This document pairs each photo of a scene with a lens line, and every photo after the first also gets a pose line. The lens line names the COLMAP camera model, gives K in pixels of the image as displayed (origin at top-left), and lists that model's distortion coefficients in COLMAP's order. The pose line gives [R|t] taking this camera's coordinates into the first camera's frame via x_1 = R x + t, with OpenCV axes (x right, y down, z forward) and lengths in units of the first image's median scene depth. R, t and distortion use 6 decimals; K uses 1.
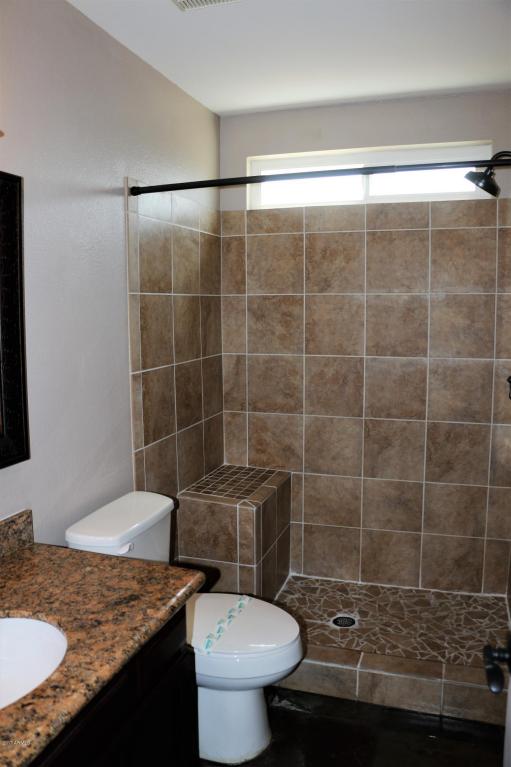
lens RADIAL K [[627.7, 0, 253.7], [0, 627.7, 383.5], [0, 0, 1]] dist [-0.177906, 0.149211]
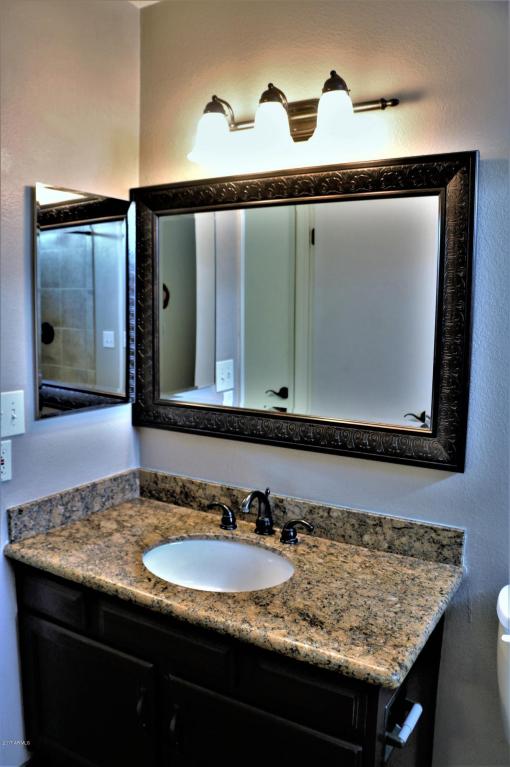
lens RADIAL K [[627.7, 0, 252.6], [0, 627.7, 383.3], [0, 0, 1]] dist [-0.177906, 0.149211]
pose [[-0.229484, 0.114985, -0.966497, 0.638468], [-0.129615, 0.980543, 0.147431, -0.111104], [0.964643, 0.159106, -0.210115, 1.029319]]
